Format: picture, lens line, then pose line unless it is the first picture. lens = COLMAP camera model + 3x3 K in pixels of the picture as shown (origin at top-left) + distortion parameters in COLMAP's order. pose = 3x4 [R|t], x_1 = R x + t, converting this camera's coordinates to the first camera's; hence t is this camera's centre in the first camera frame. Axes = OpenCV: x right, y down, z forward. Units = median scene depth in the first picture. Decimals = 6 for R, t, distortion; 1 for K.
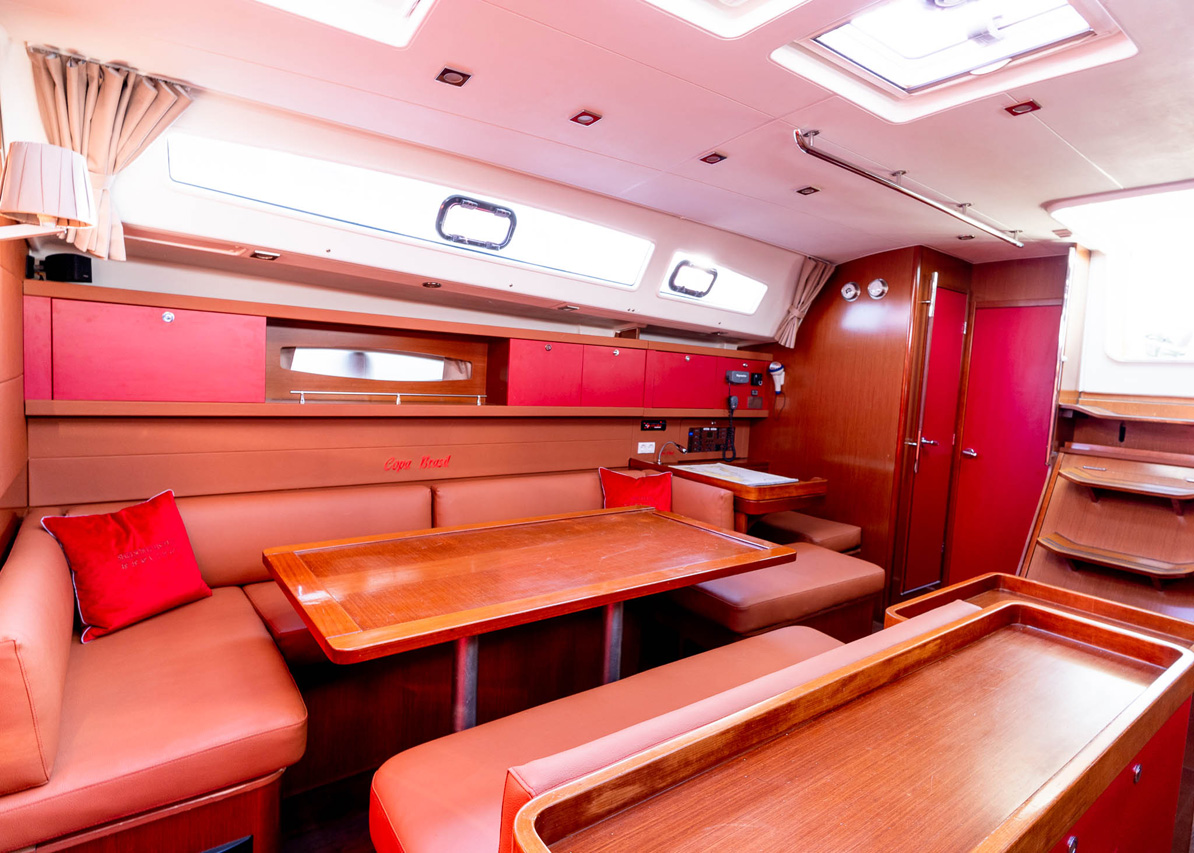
lens RADIAL K [[637.9, 0, 617.7], [0, 637.9, 426.8], [0, 0, 1]] dist [-0.000748, 0.000078]
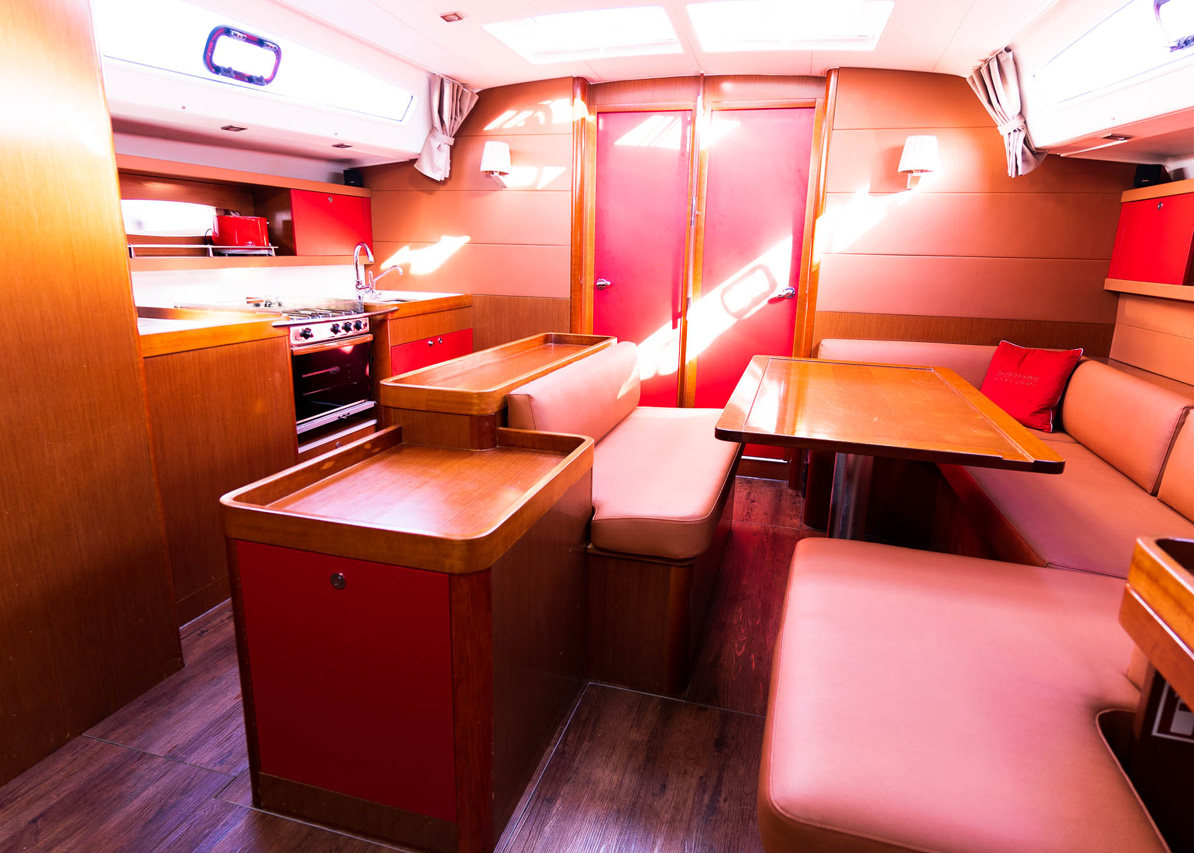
lens RADIAL K [[706.9, 0, 597.0], [0, 706.9, 426.5], [0, 0, 1]] dist [0.000458, 0.001322]
pose [[-0.808223, 0.070640, -0.584624, 0.502770], [-0.120552, 0.951906, 0.281678, -0.018802], [0.576405, 0.298136, -0.760836, 0.877271]]
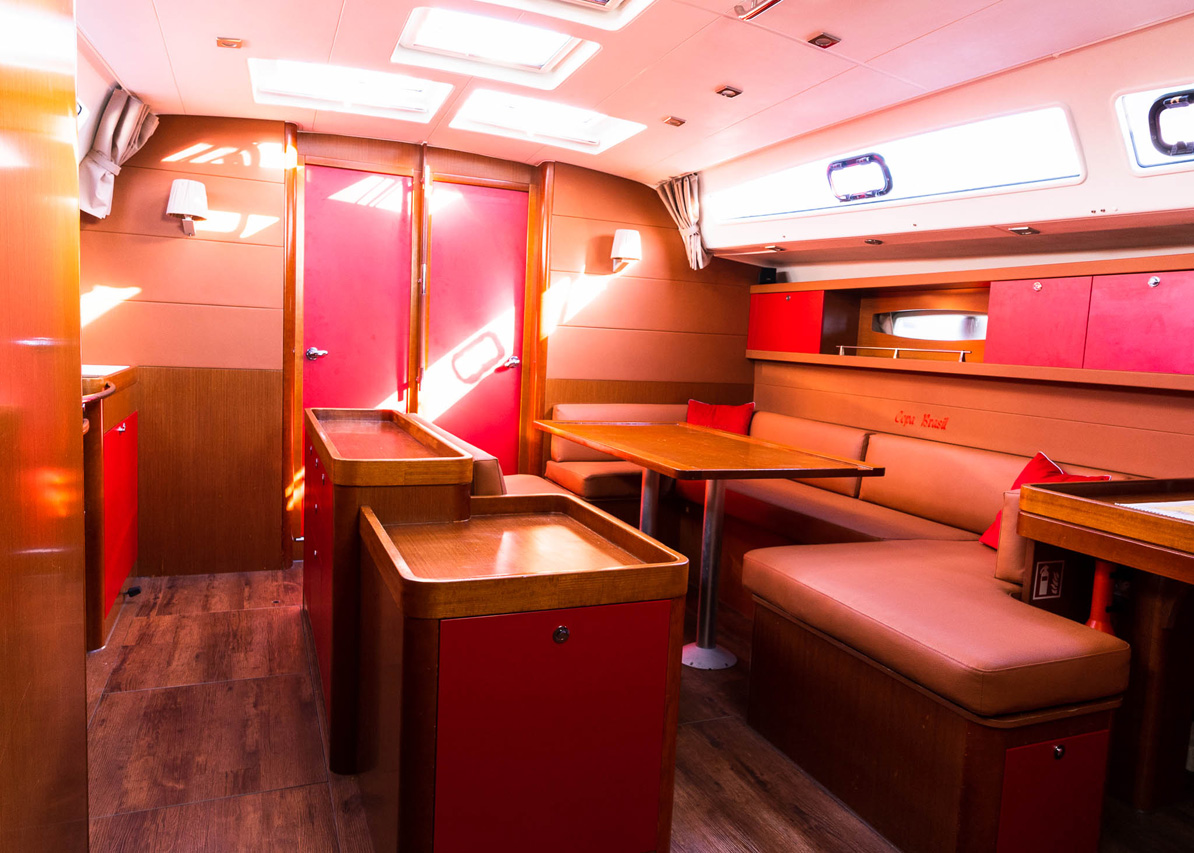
lens RADIAL K [[820.3, 0, 612.9], [0, 820.3, 426.4], [0, 0, 1]] dist [0.028414, -0.047492]
pose [[-0.246992, 0.034335, -0.968409, 0.804584], [-0.148240, 0.986270, 0.072776, 0.033634], [0.957611, 0.161532, -0.238511, 0.657357]]
